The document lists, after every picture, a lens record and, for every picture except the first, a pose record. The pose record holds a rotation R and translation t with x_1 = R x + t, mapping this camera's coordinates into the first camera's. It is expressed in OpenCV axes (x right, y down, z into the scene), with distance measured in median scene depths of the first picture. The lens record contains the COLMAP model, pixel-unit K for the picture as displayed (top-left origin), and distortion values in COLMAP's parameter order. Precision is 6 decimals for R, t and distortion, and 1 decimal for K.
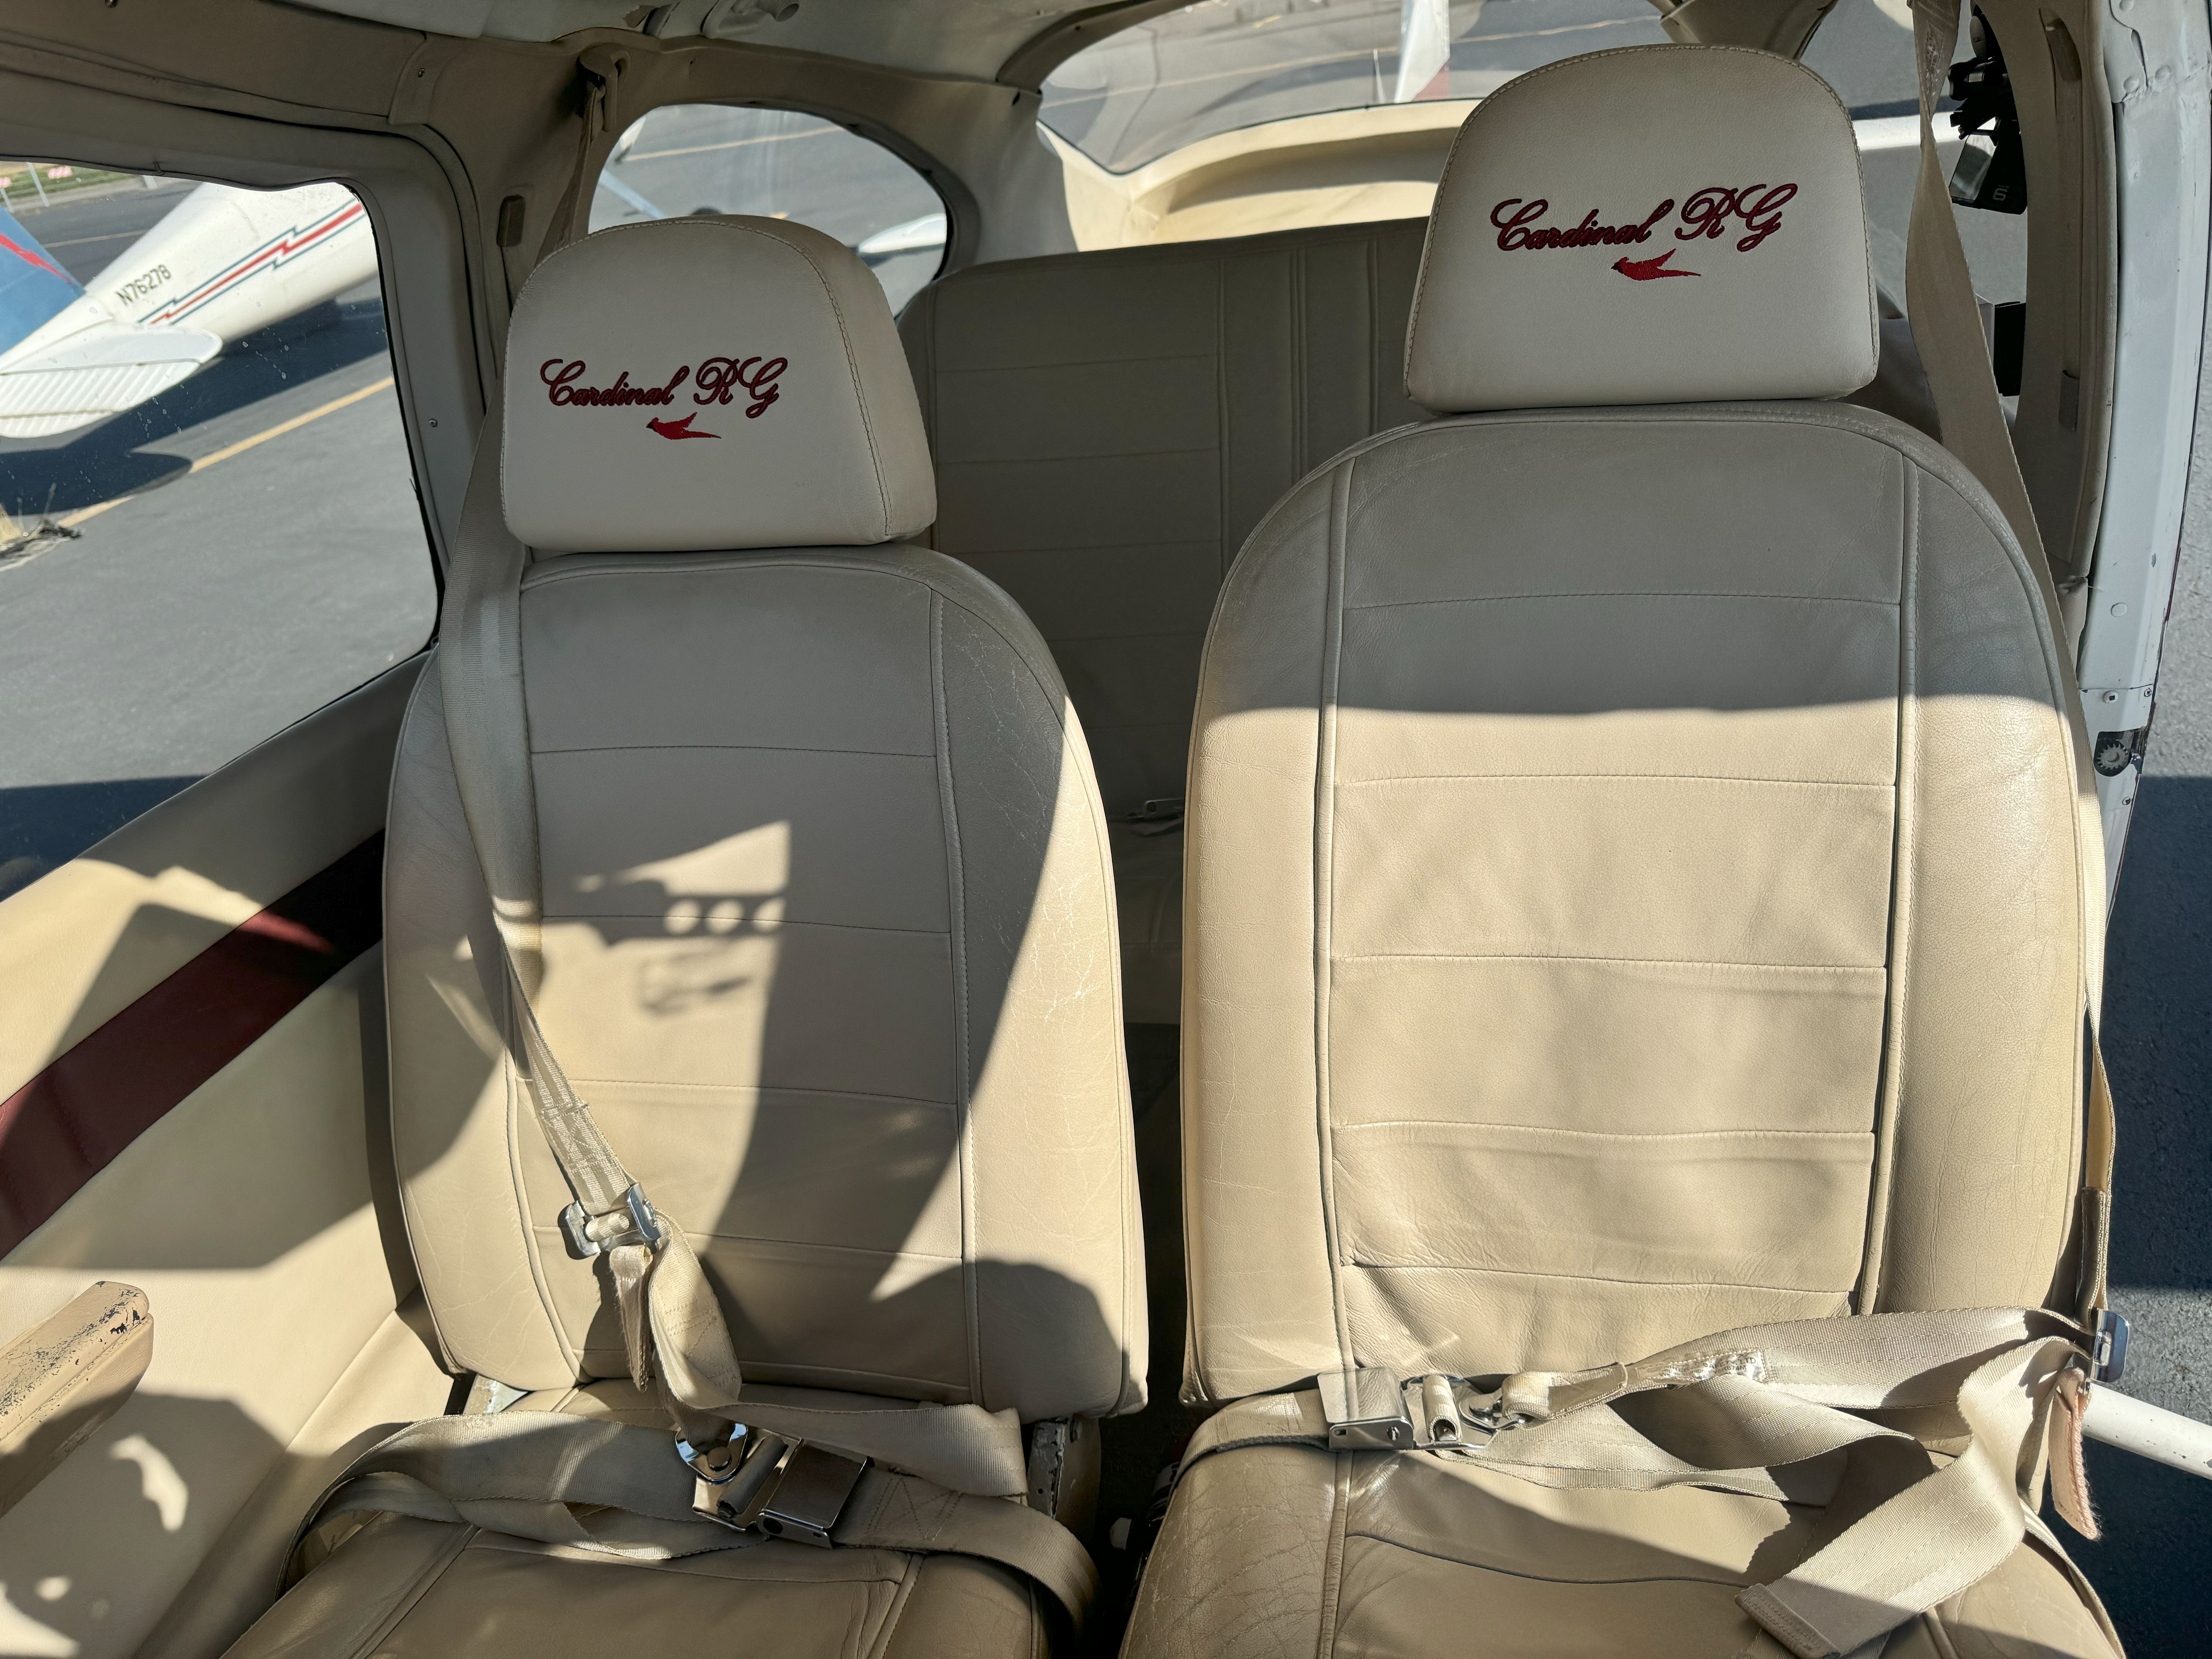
lens RADIAL K [[1557.3, 0, 1106.0], [0, 1557.3, 829.5], [0, 0, 1]] dist [0.035620, -0.042187]
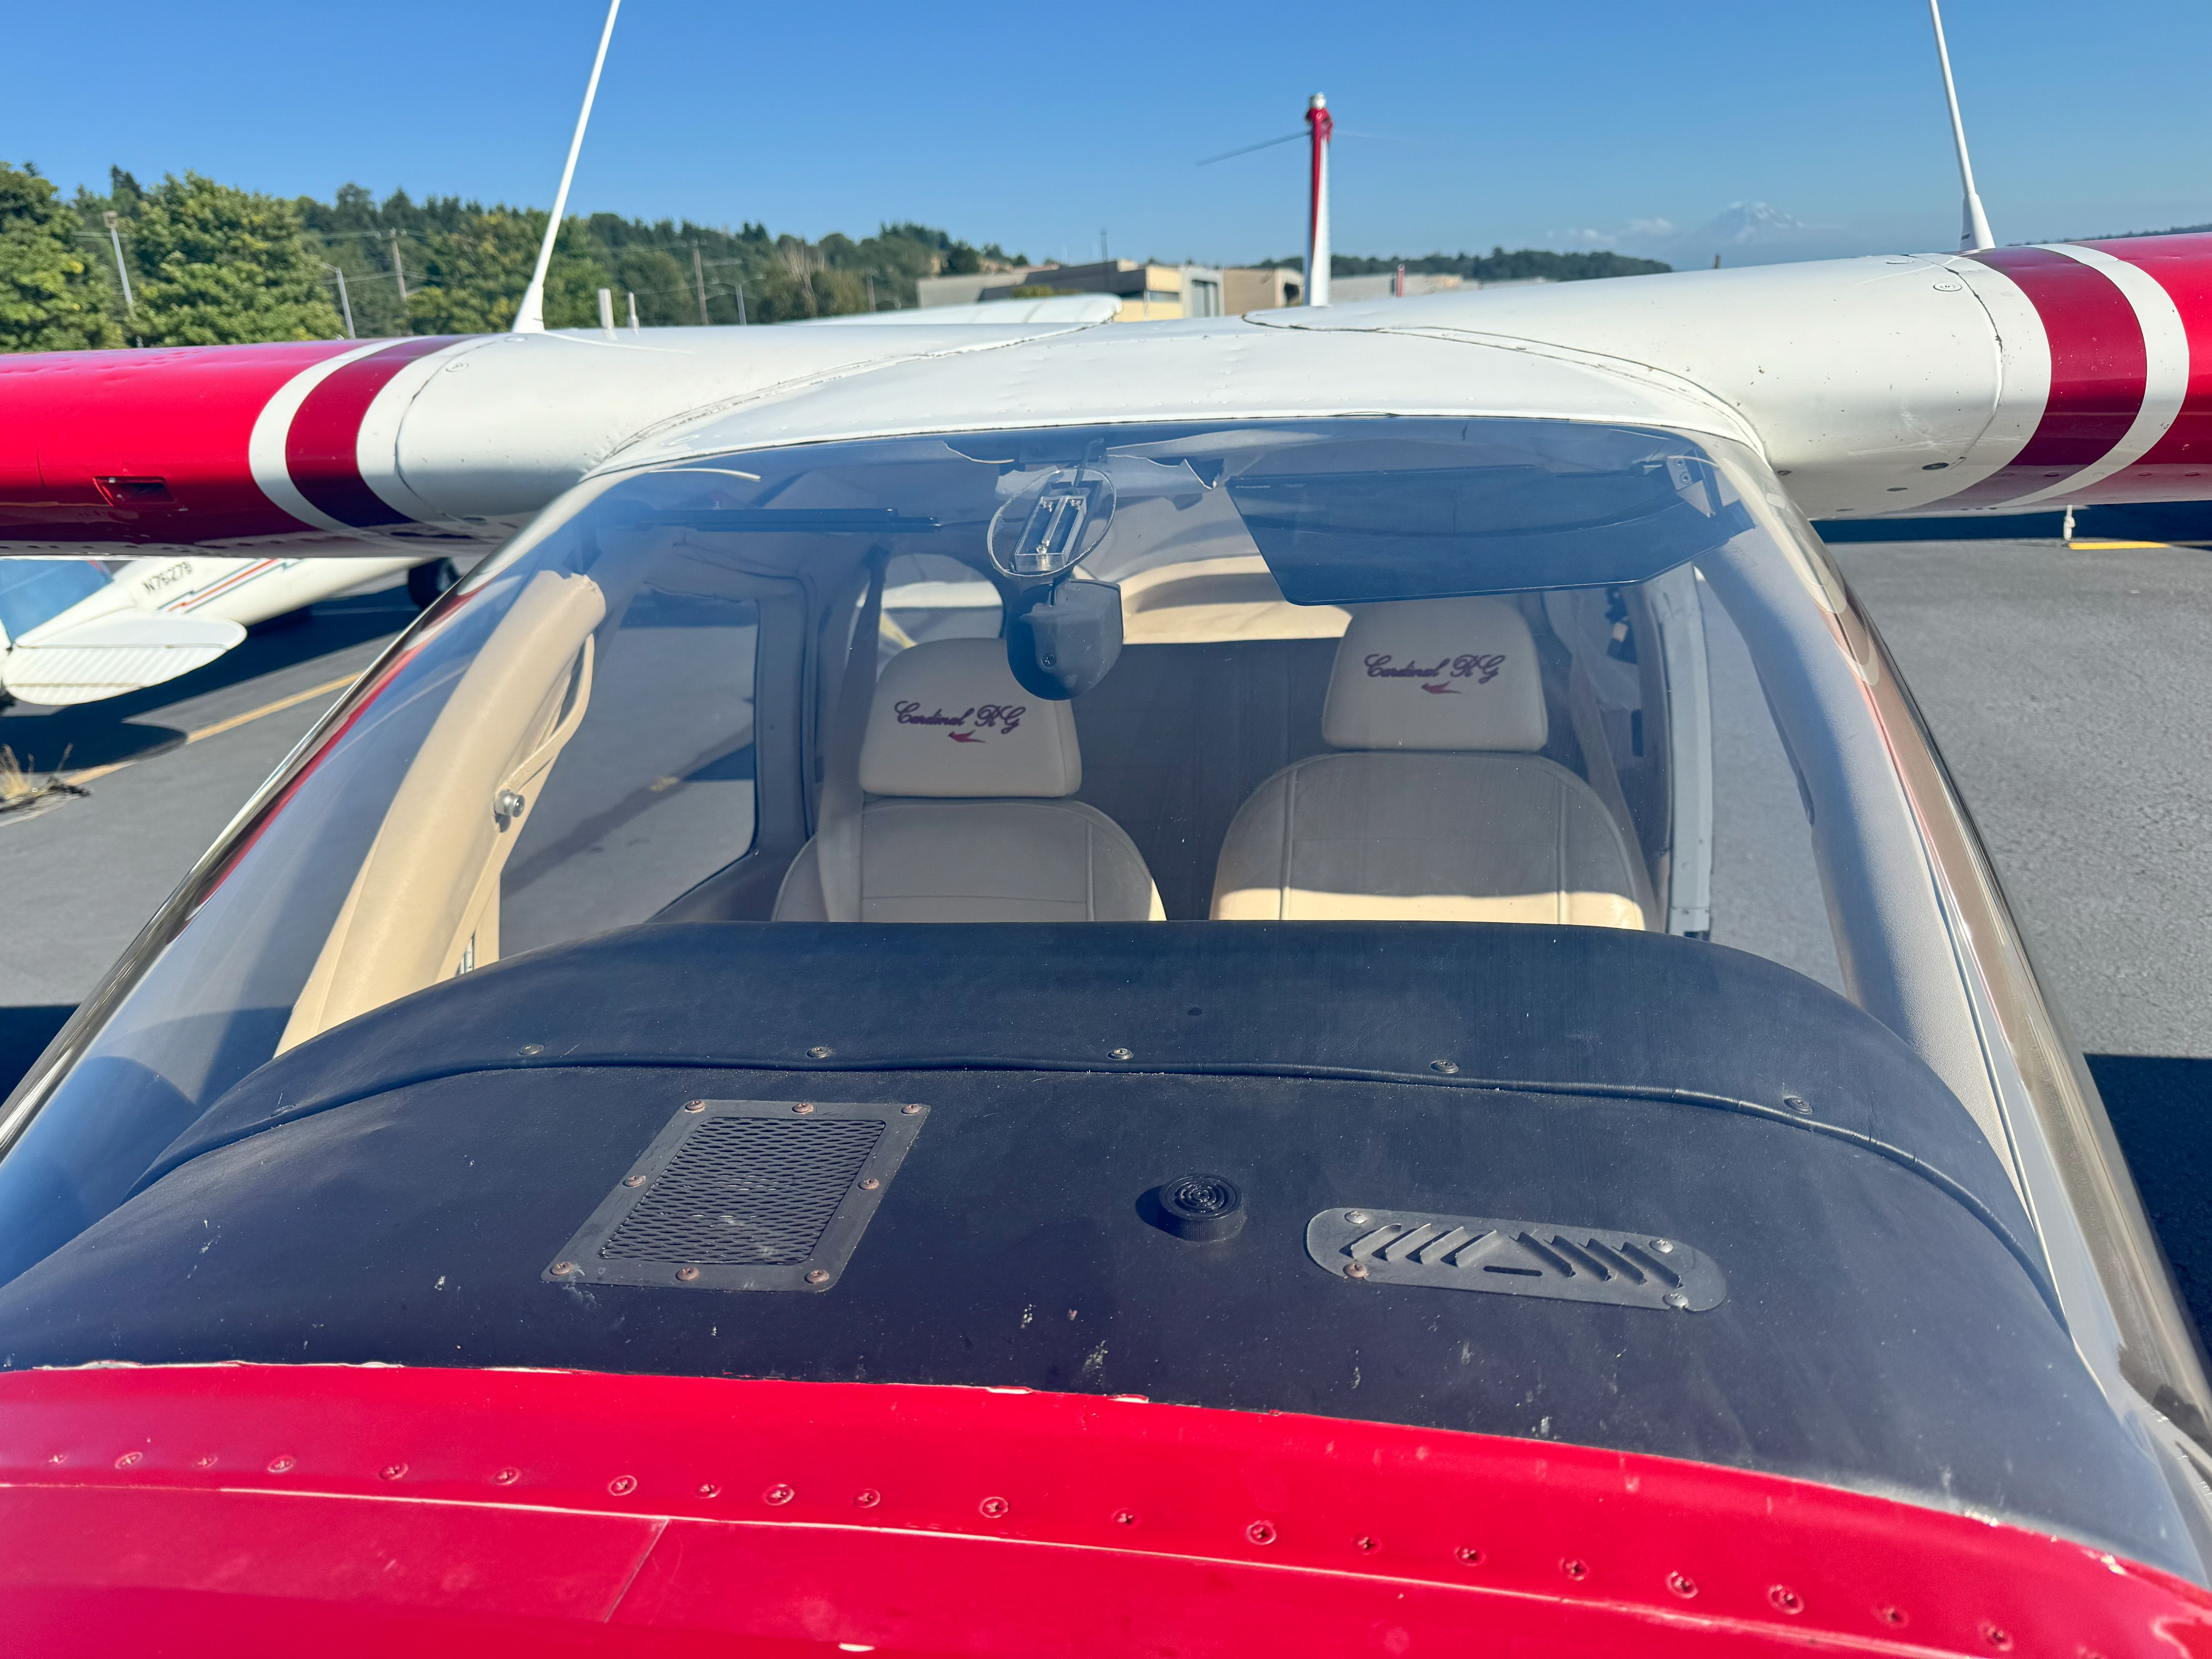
lens RADIAL K [[1539.6, 0, 1092.8], [0, 1539.6, 819.4], [0, 0, 1]] dist [0.097763, -0.131406]
pose [[0.996708, 0.049249, 0.064410, -0.105391], [-0.035012, 0.977936, -0.205951, 0.112559], [-0.073132, 0.203017, 0.976440, -0.418040]]
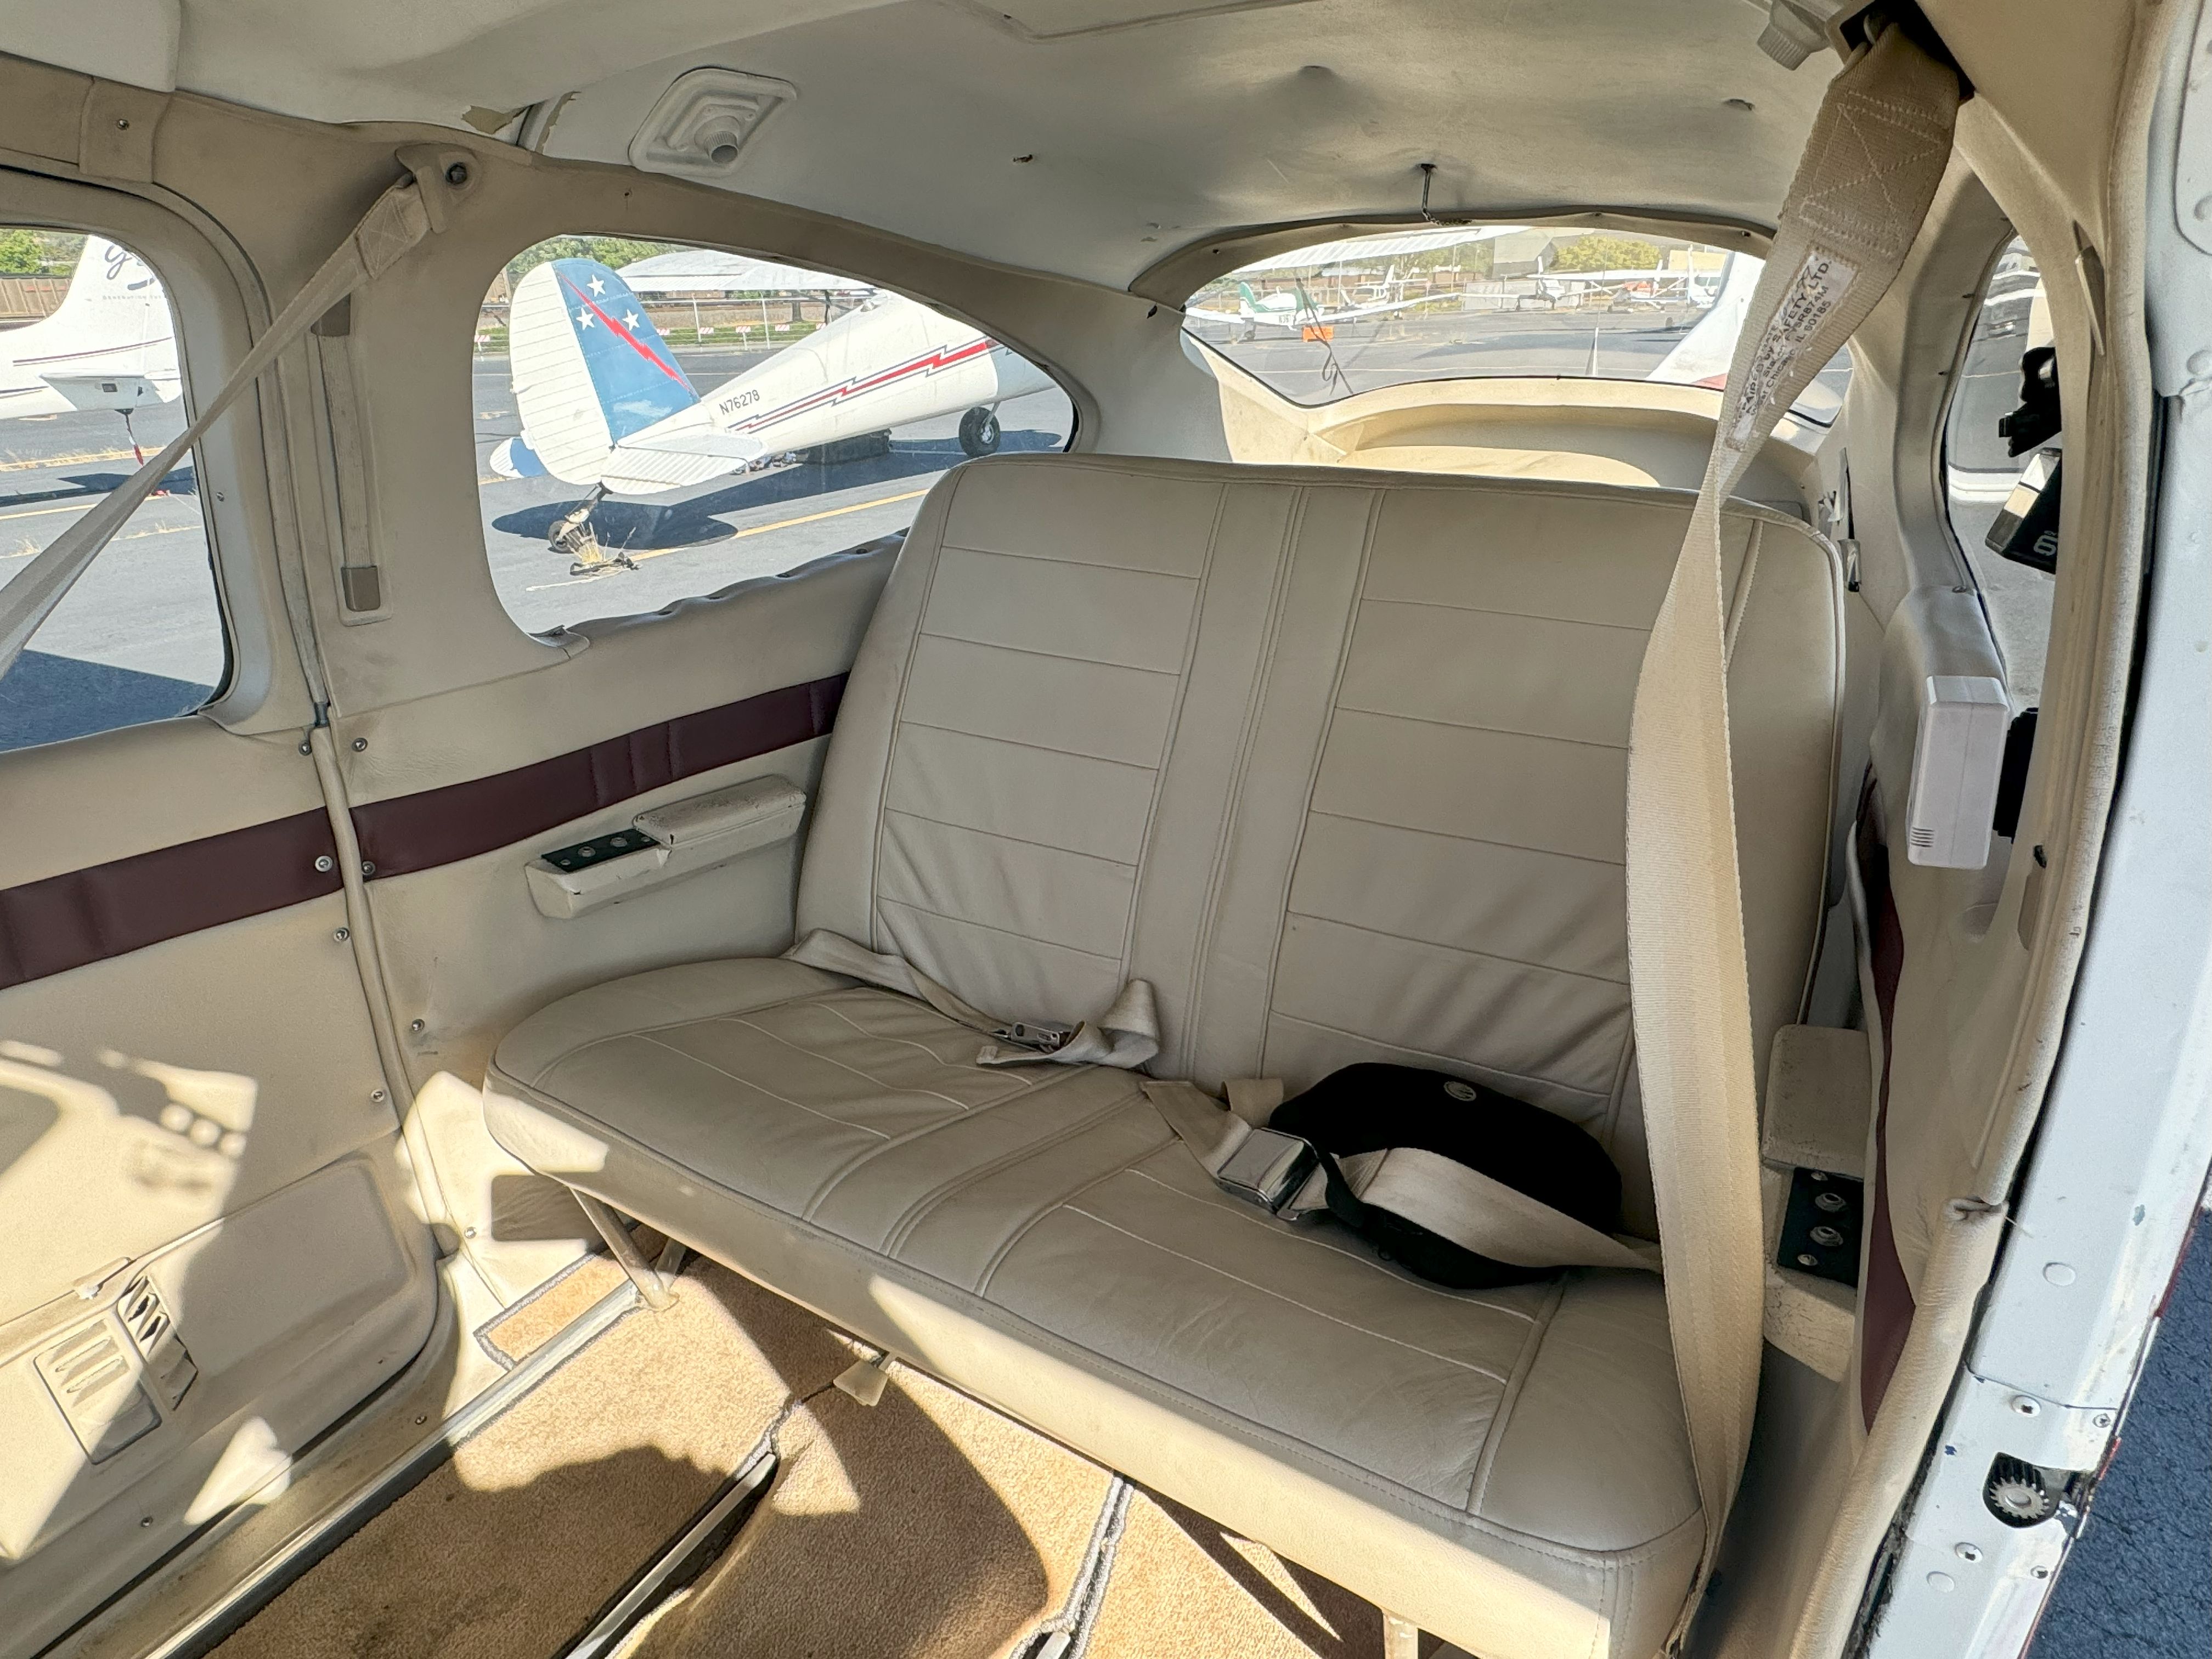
lens RADIAL K [[1252.7, 0, 1094.7], [0, 1252.7, 809.8], [0, 0, 1]] dist [-0.005942, -0.001121]
pose [[0.939540, 0.224297, -0.258757, 0.202306], [-0.244737, 0.968337, -0.049258, -0.099793], [0.239515, 0.109607, 0.964686, 0.234970]]
